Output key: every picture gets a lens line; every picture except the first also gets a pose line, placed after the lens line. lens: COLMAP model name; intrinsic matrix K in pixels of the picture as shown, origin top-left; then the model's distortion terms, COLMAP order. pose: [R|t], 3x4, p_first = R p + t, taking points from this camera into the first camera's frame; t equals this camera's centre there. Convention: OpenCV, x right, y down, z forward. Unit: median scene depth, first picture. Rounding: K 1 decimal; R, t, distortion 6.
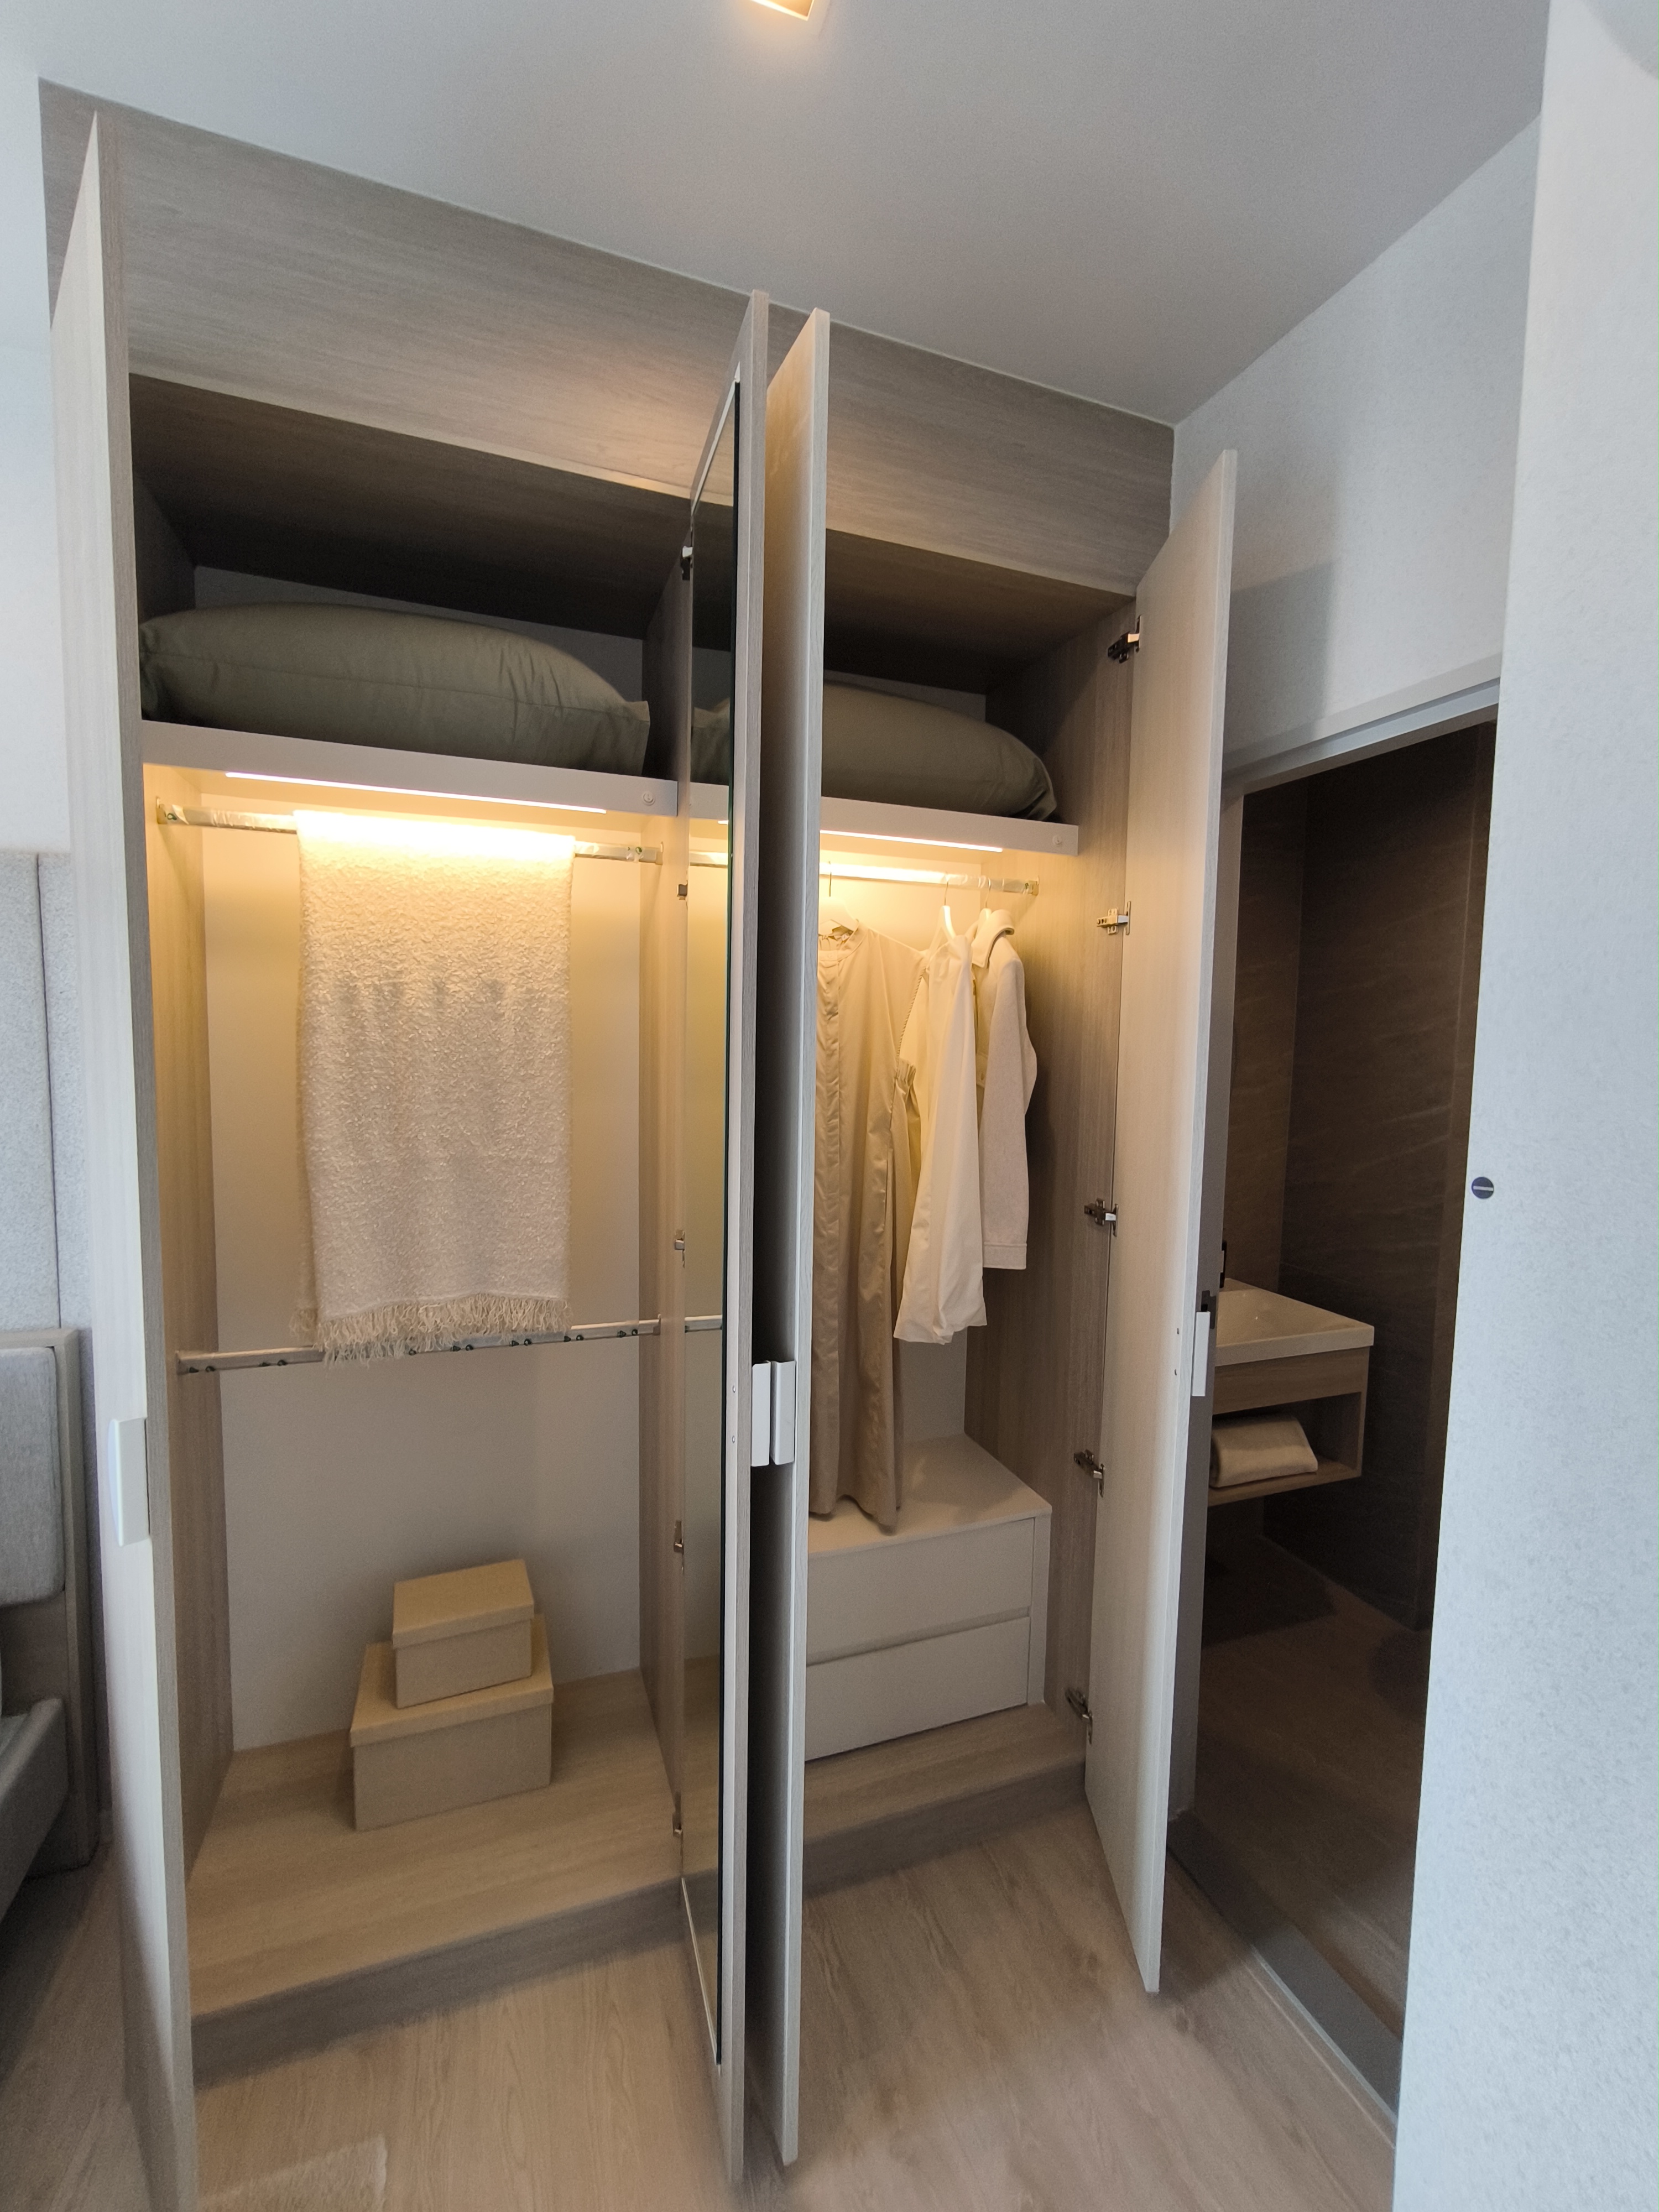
lens RADIAL K [[951.8, 0, 839.9], [0, 951.8, 1102.9], [0, 0, 1]] dist [-0.002448, -0.000035]
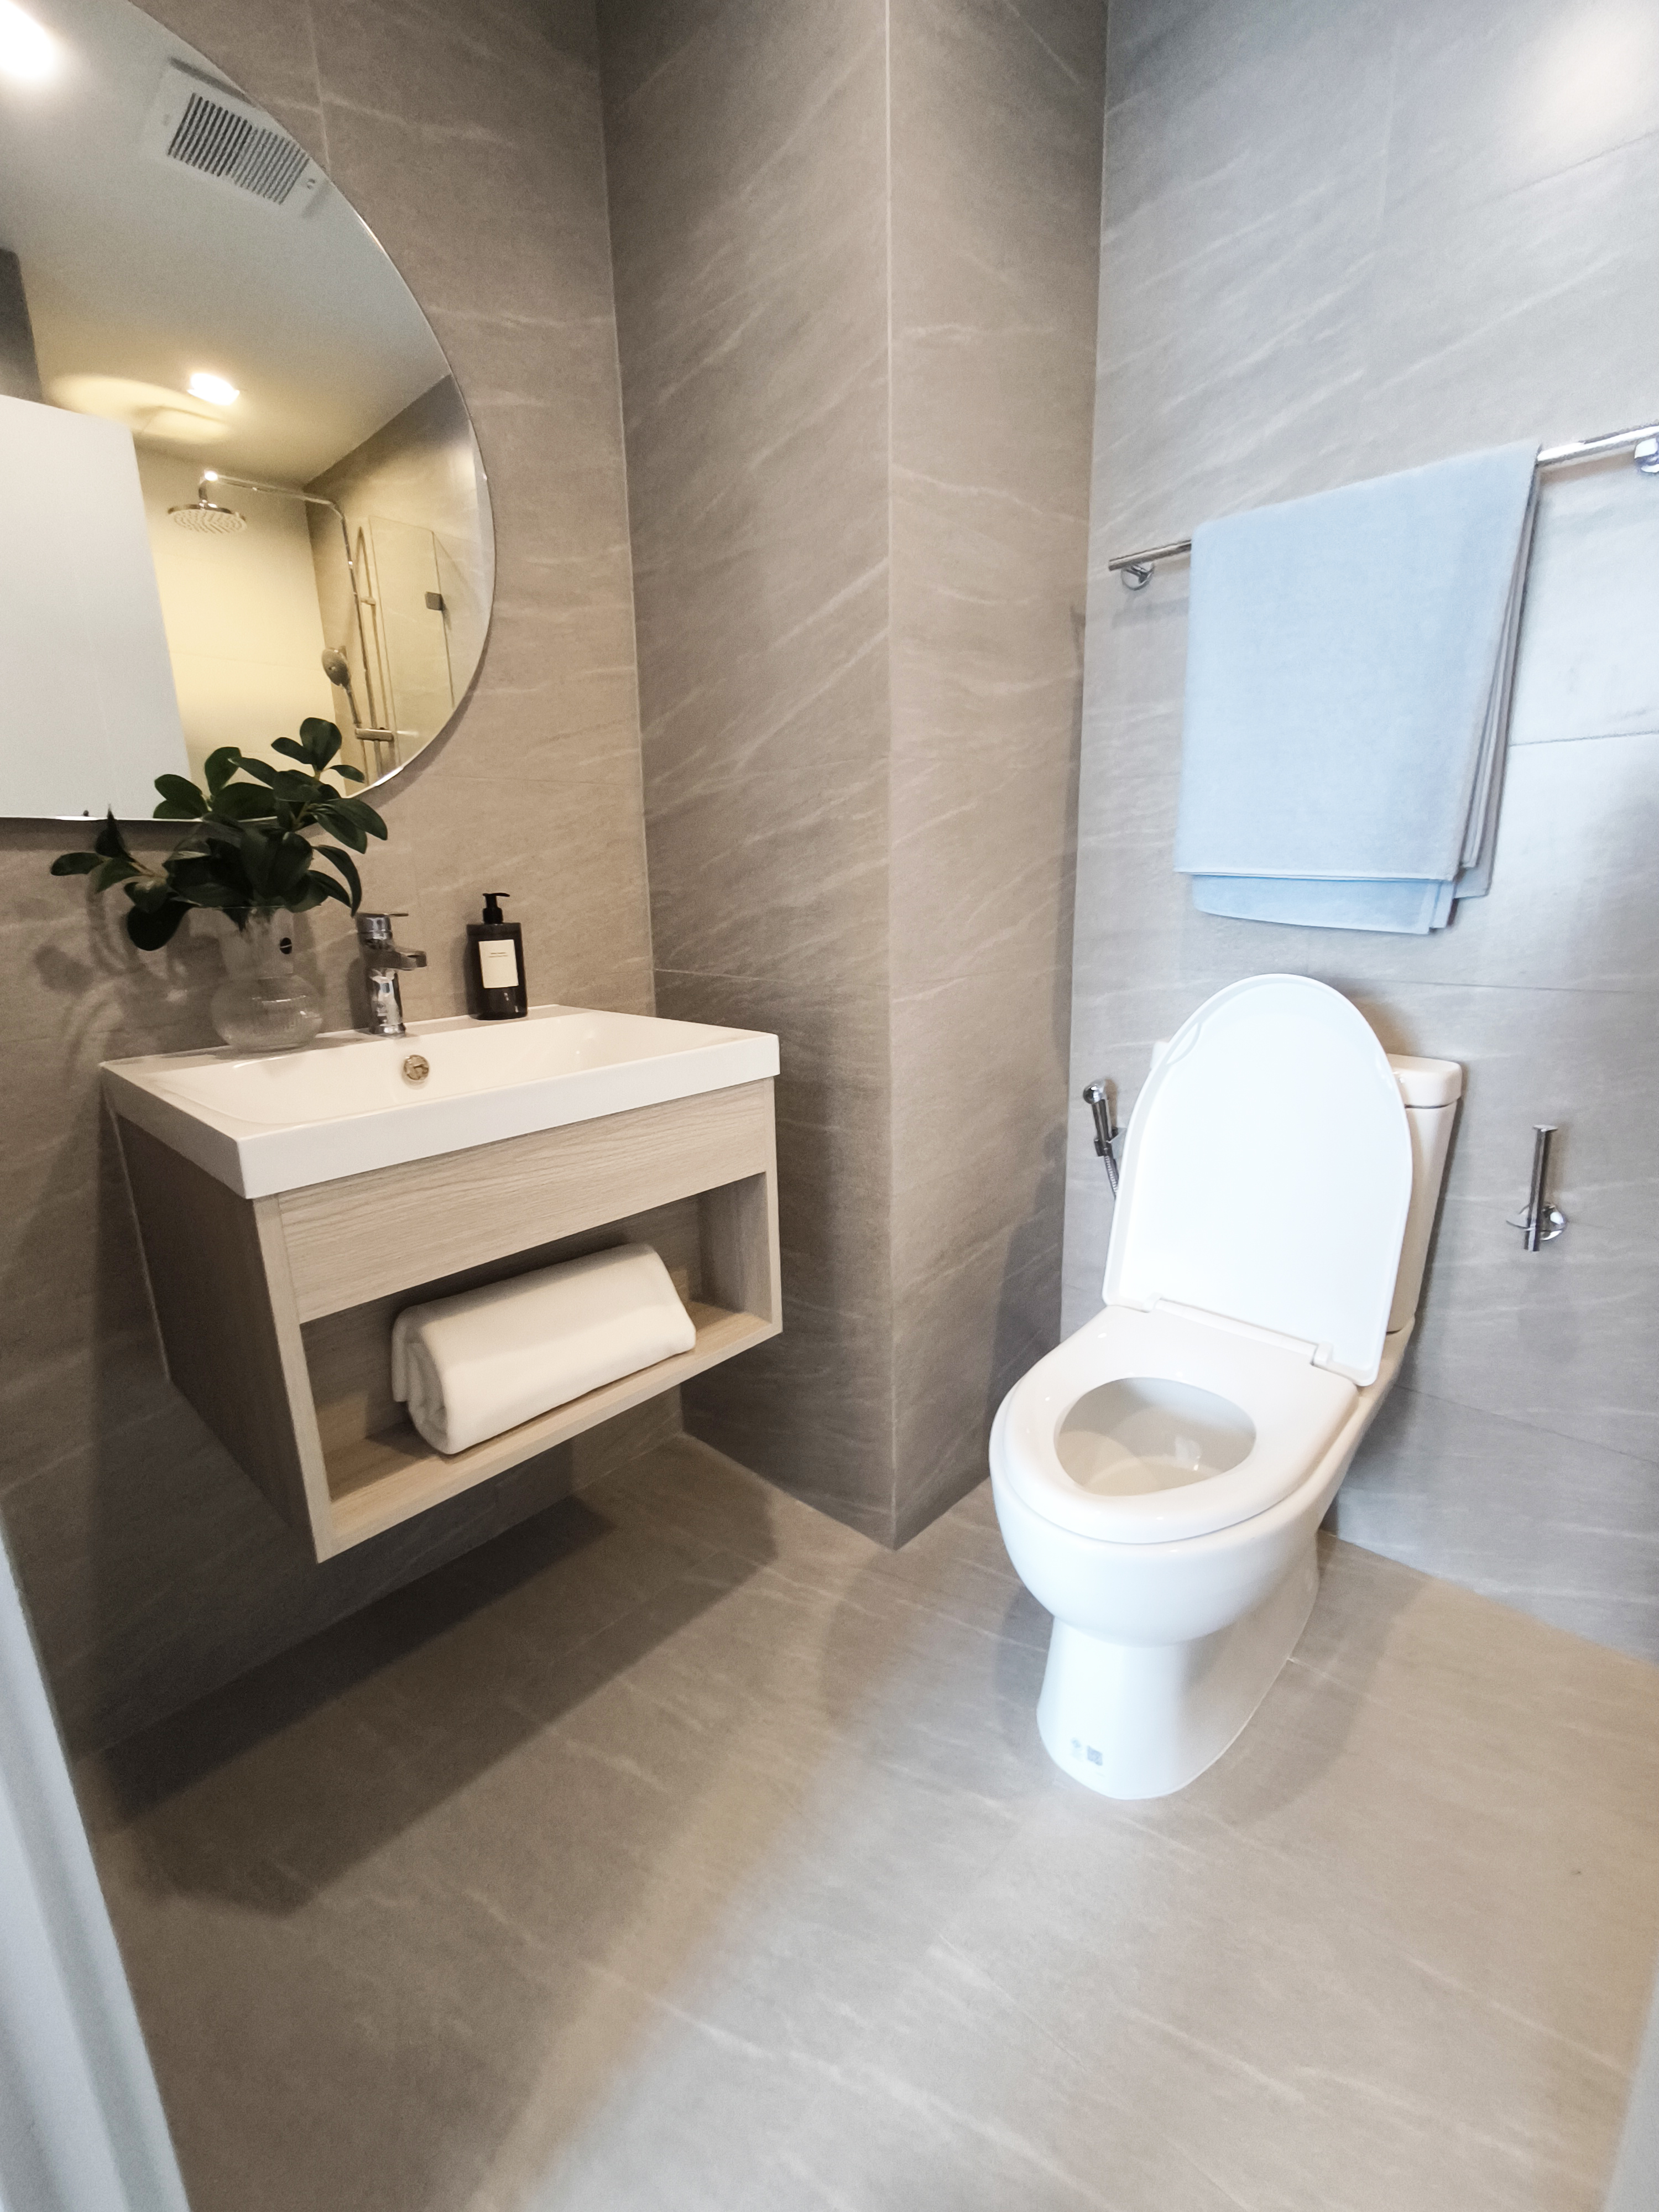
lens RADIAL K [[951.8, 0, 831.7], [0, 951.8, 1110.0], [0, 0, 1]] dist [-0.002448, -0.000035]
pose [[0.895491, -0.150593, 0.418830, 0.361583], [0.076951, 0.979234, 0.187563, 0.176030], [-0.438378, -0.135732, 0.888483, 0.530077]]
